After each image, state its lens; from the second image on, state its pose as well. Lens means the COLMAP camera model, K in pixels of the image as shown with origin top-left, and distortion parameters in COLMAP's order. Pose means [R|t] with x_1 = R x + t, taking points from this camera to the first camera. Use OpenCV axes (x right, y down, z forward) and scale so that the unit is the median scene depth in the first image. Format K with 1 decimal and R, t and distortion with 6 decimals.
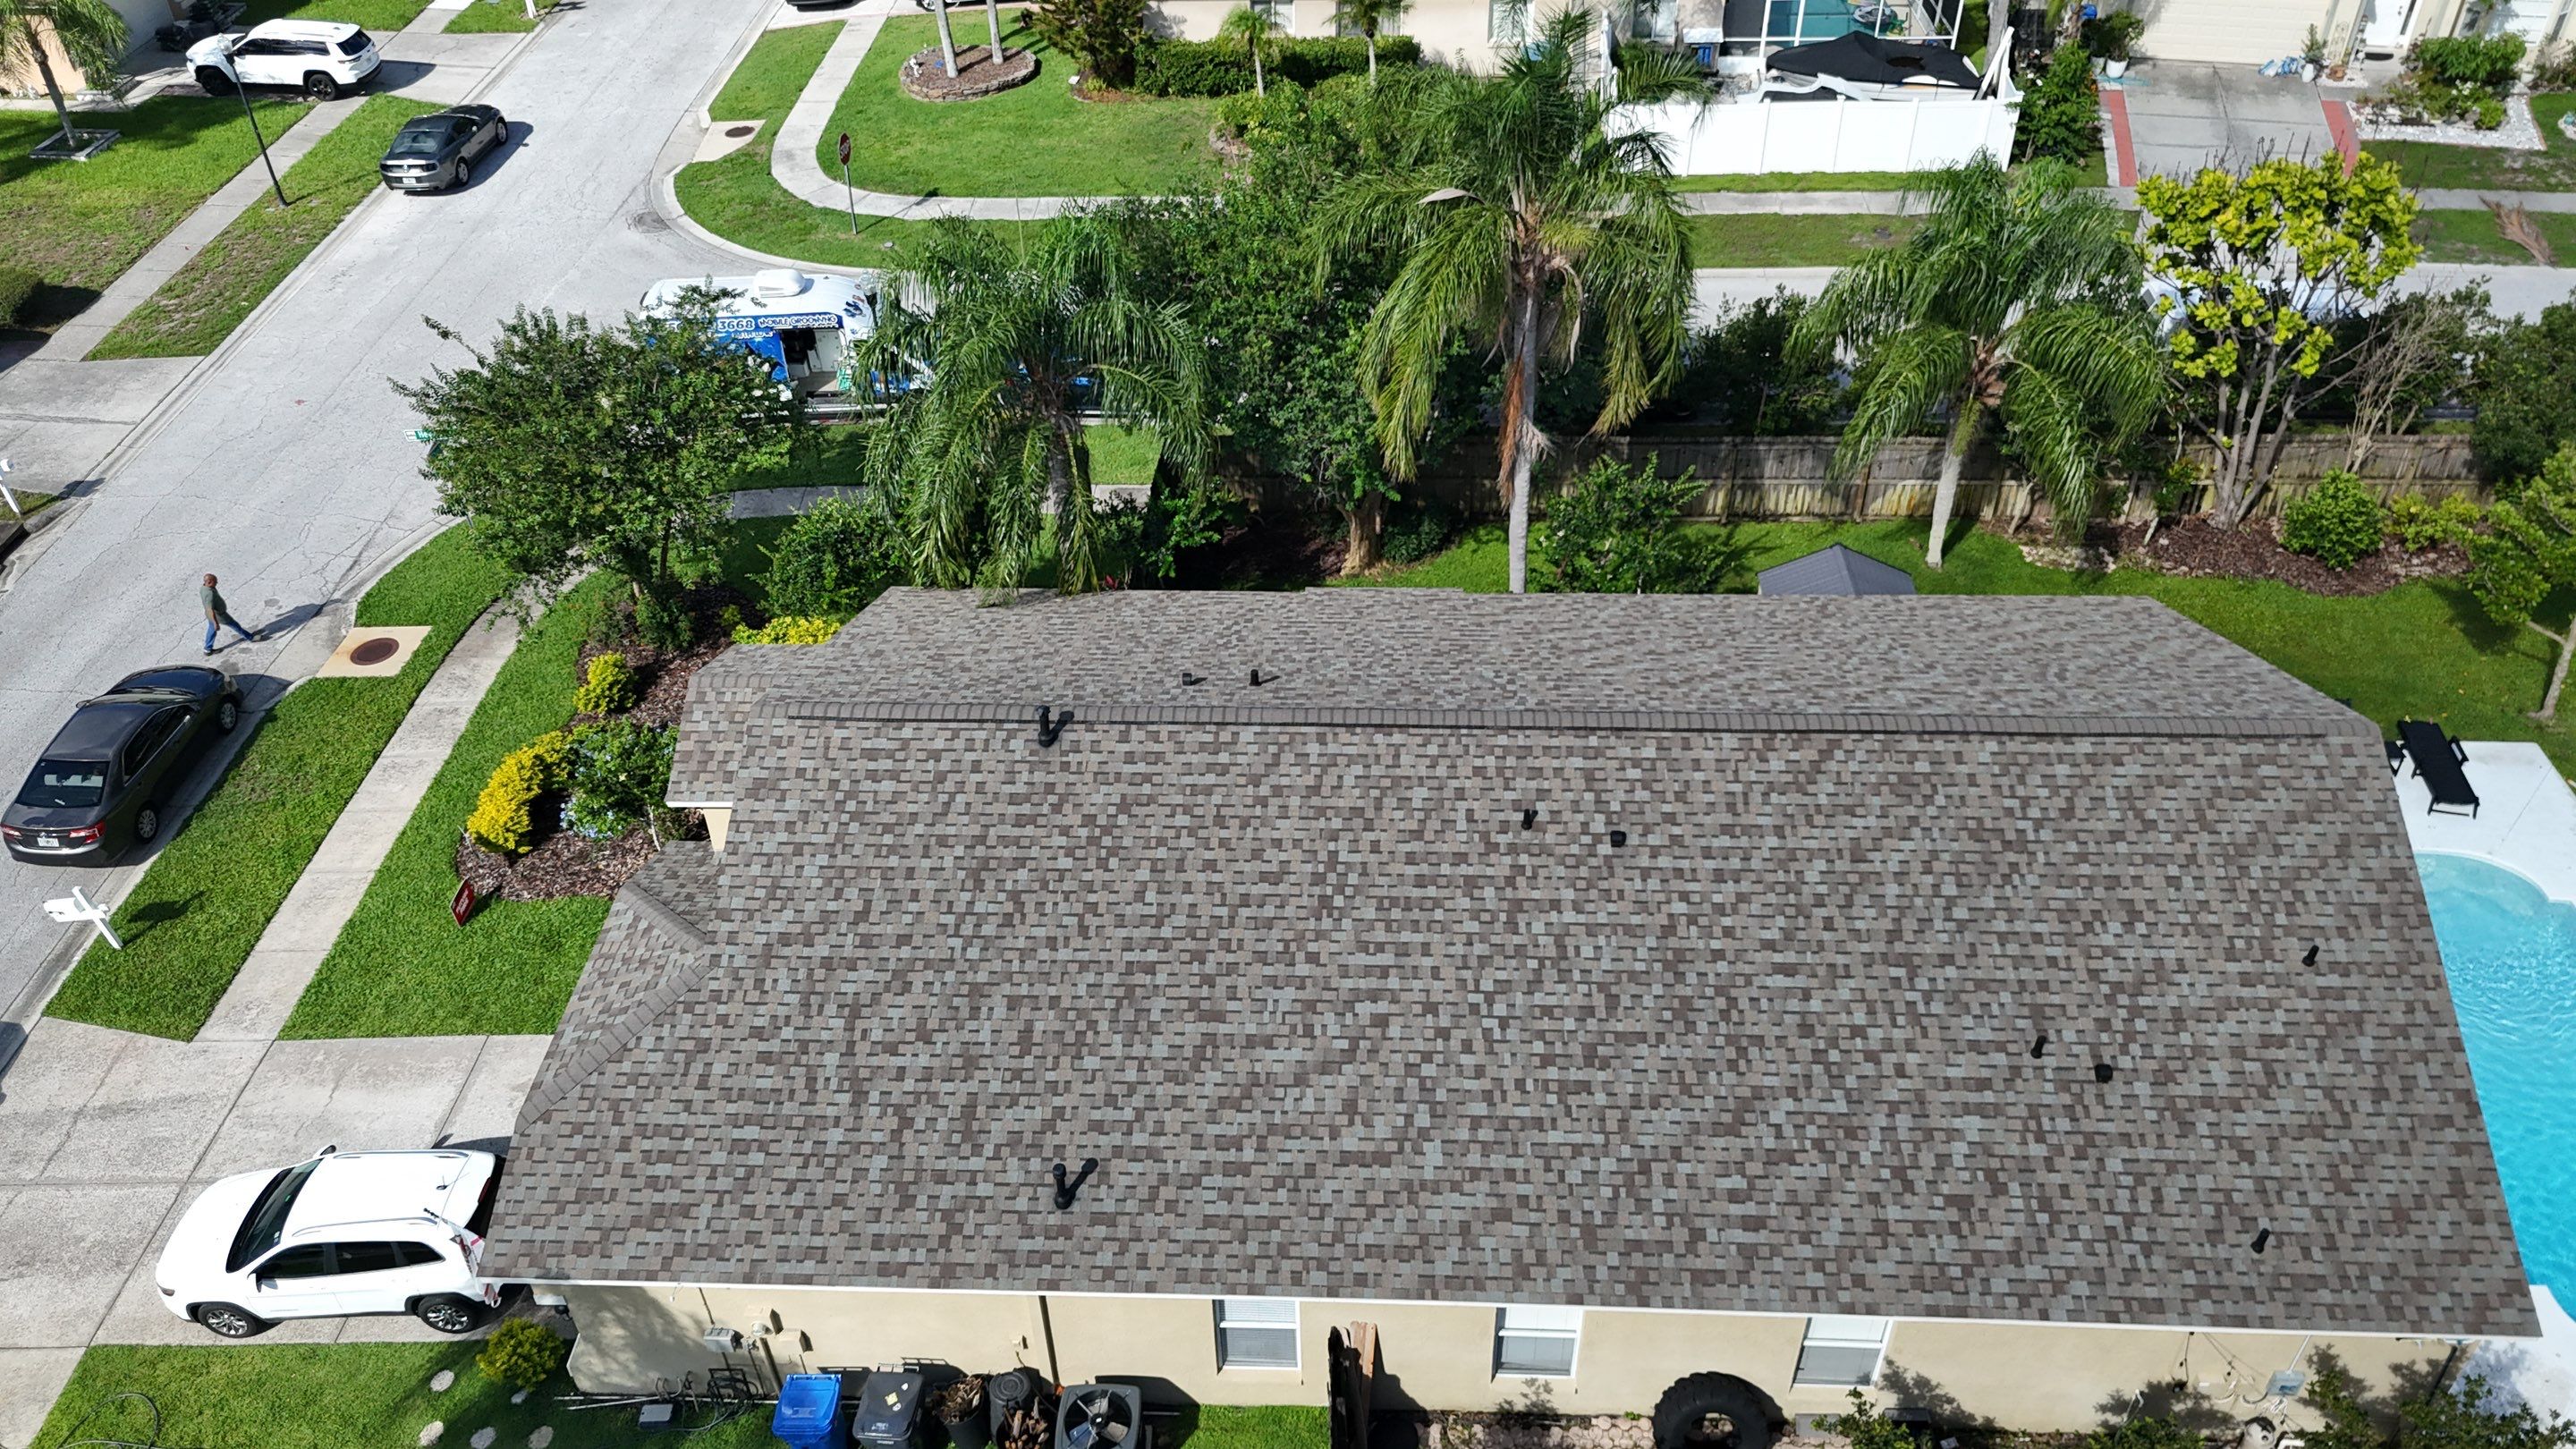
lens RADIAL K [[1907.4, 0, 1274.8], [0, 1907.4, 695.0], [0, 0, 1]] dist [0.113639, -0.243194]
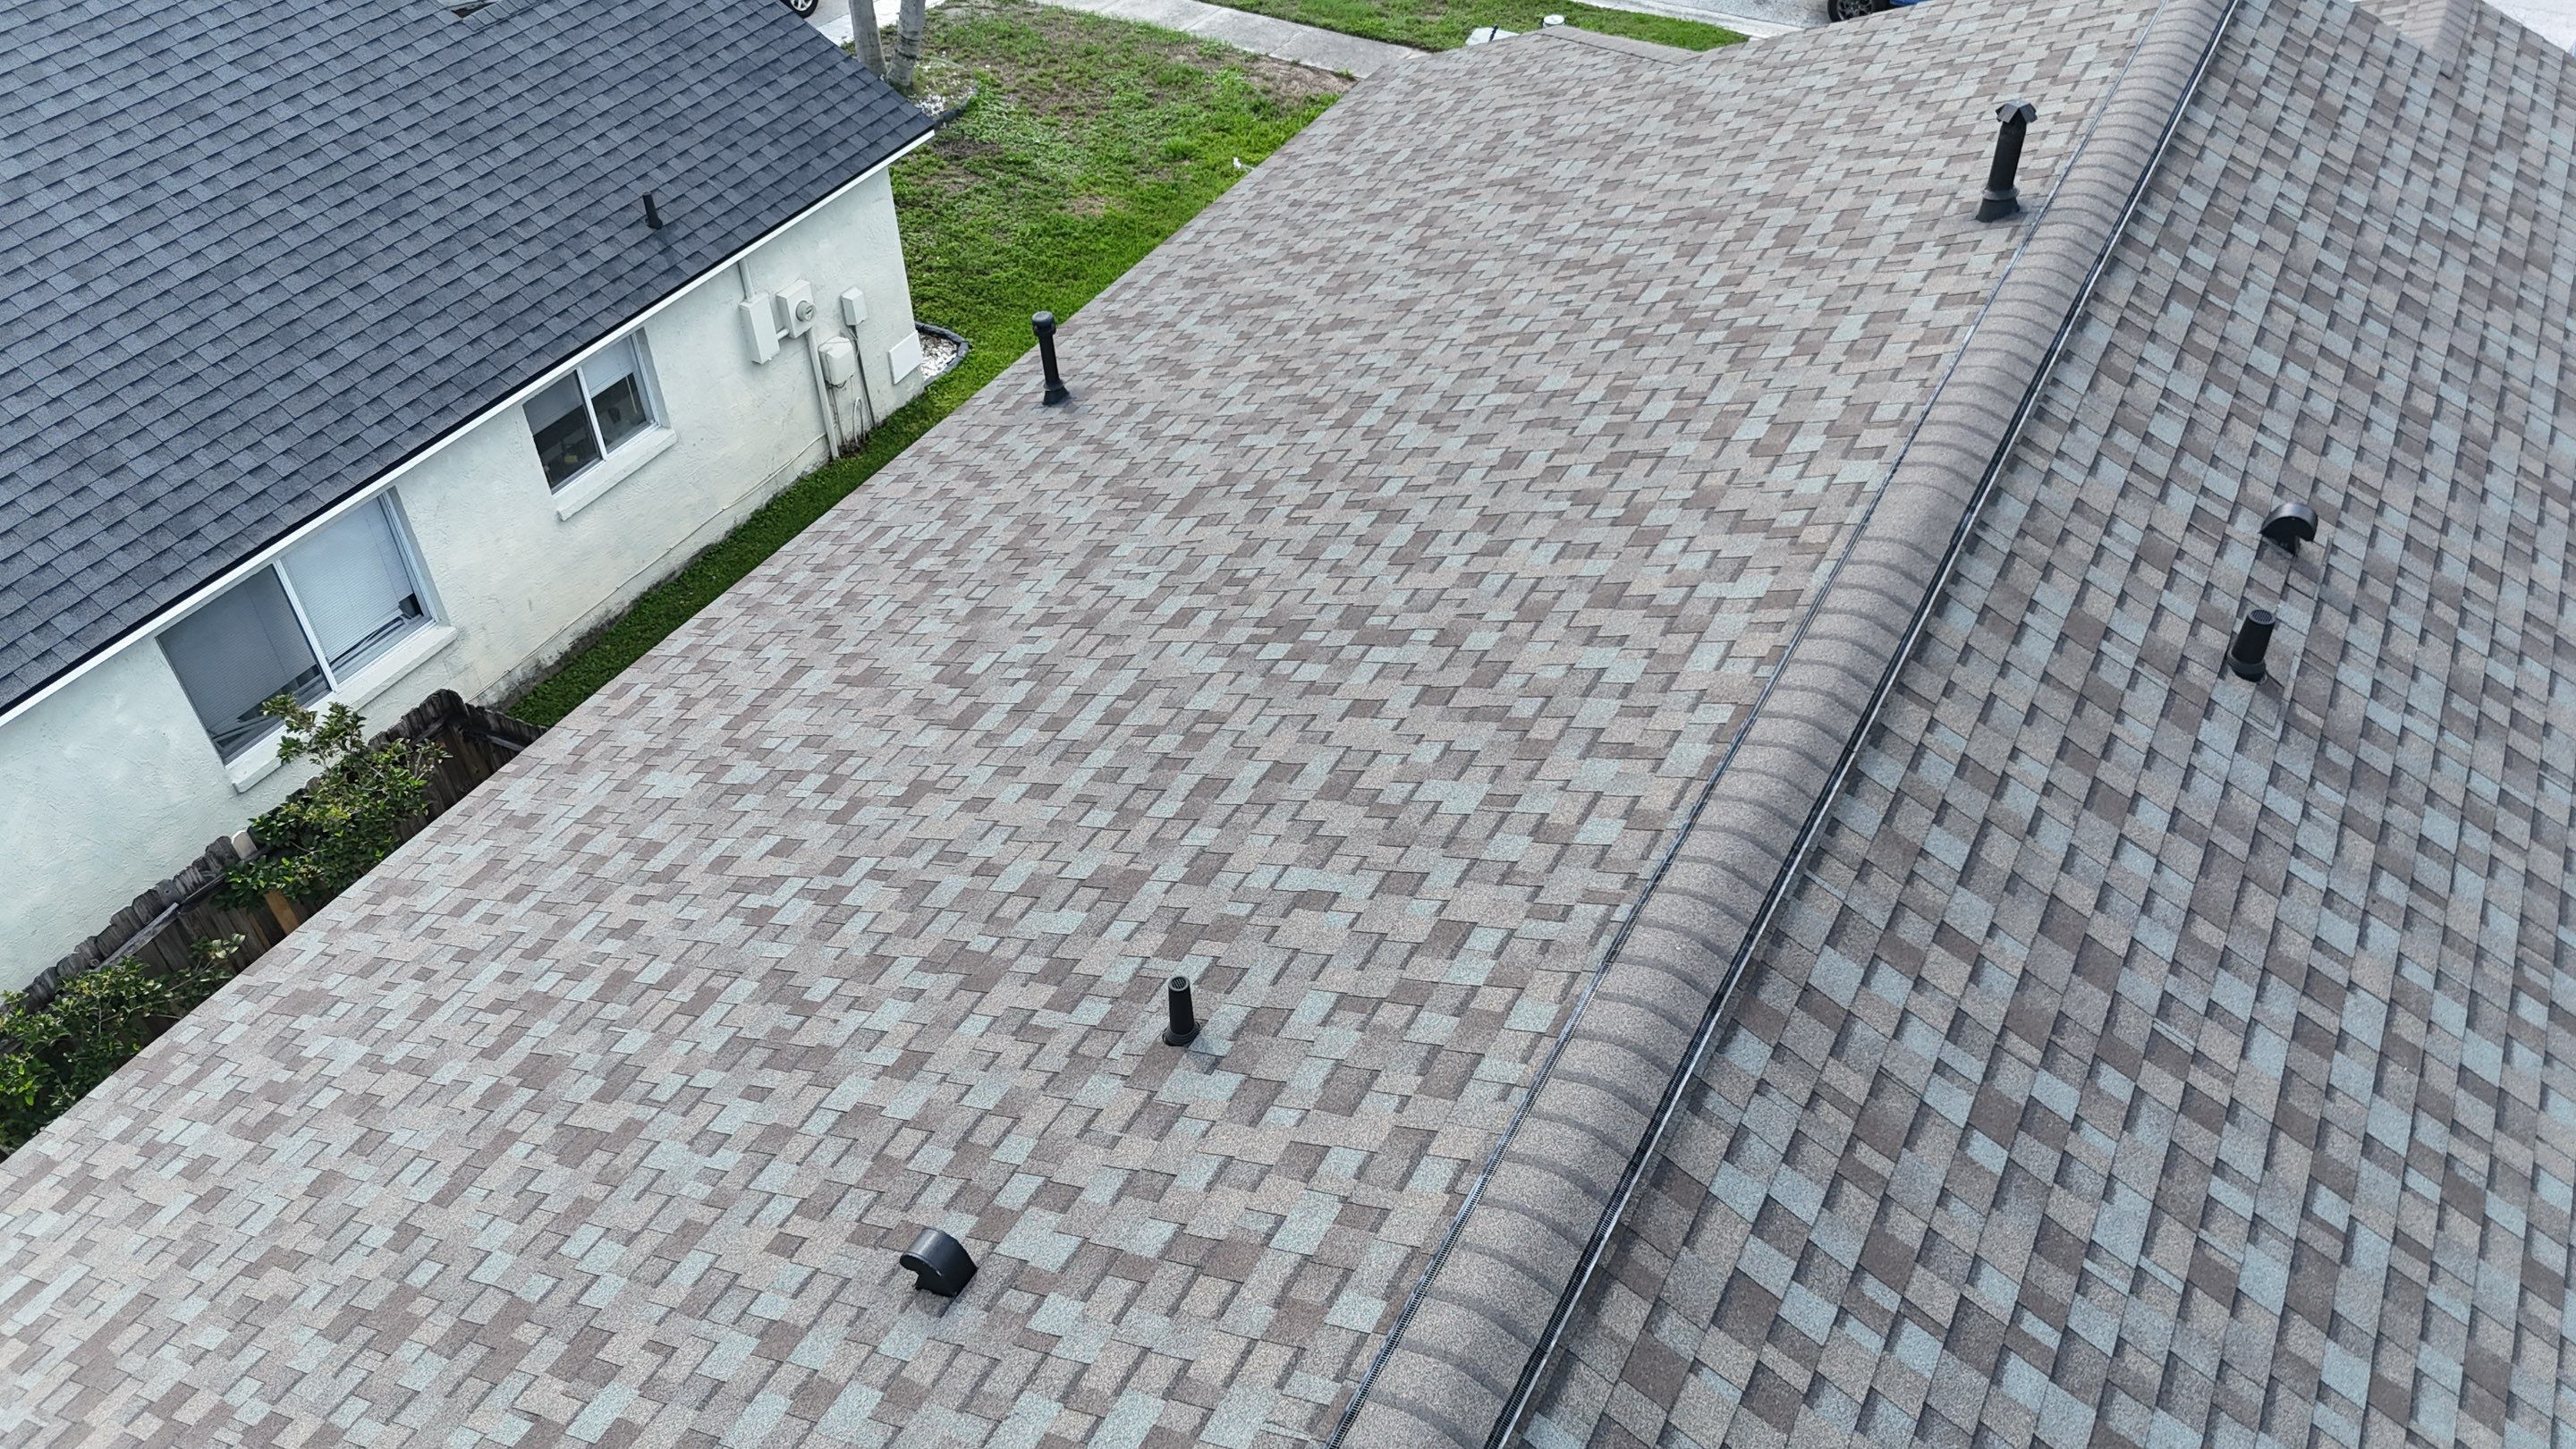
lens RADIAL K [[1905.7, 0, 1283.9], [0, 1905.7, 720.9], [0, 0, 1]] dist [0.069083, -0.067418]
pose [[-0.446444, 0.620386, -0.644833, 0.279216], [-0.534084, 0.393449, 0.748300, -0.161547], [0.717943, 0.678469, 0.155685, 0.968082]]
